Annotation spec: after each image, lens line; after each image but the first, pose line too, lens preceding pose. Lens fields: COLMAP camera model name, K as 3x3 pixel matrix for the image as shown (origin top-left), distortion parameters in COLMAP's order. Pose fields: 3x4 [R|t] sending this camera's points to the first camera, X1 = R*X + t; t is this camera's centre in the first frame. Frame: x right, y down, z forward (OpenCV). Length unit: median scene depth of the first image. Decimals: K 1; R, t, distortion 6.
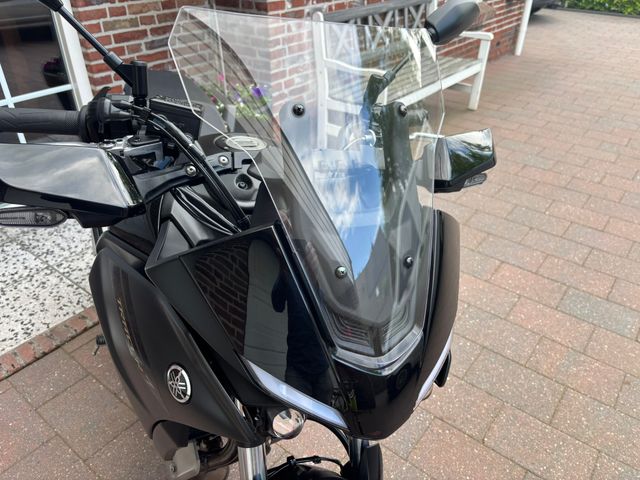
lens RADIAL K [[491.2, 0, 325.3], [0, 491.2, 237.5], [0, 0, 1]] dist [0.000764, -0.006998]
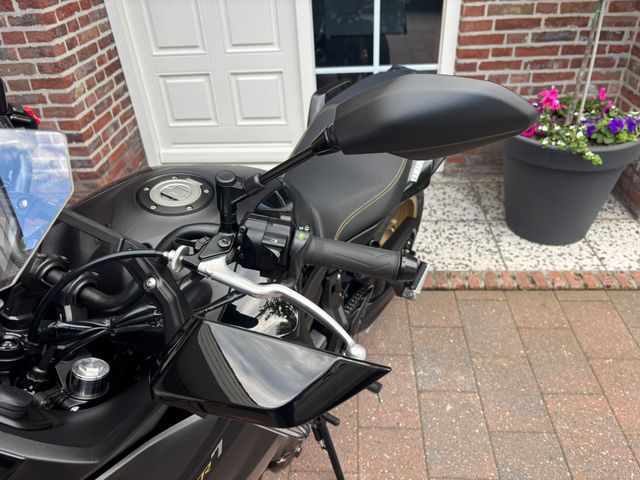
lens RADIAL K [[493.4, 0, 320.0], [0, 493.4, 240.0], [0, 0, 1]] dist [-0.007673, -0.014746]
pose [[0.553957, 0.439537, -0.707064, 0.189410], [-0.398228, 0.885712, 0.238596, -0.134479], [0.731127, 0.149401, 0.665682, 0.213421]]
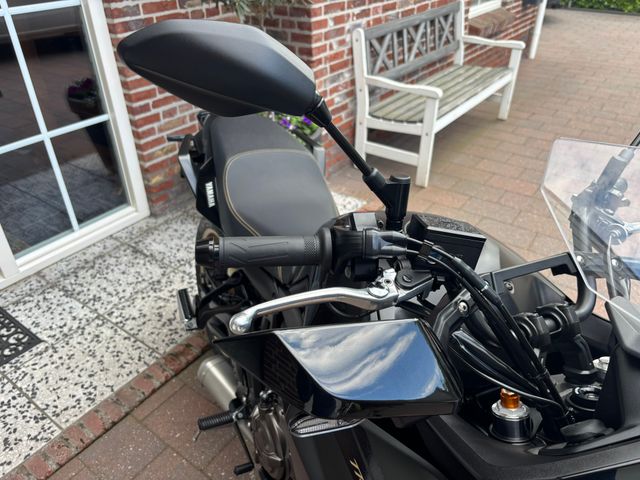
lens RADIAL K [[490.7, 0, 327.3], [0, 490.7, 232.7], [0, 0, 1]] dist [-0.002346, -0.001993]
pose [[0.999187, -0.033092, 0.023012, -0.121499], [0.033246, 0.999427, -0.006341, -0.062616], [-0.022789, 0.007101, 0.999715, 0.053786]]
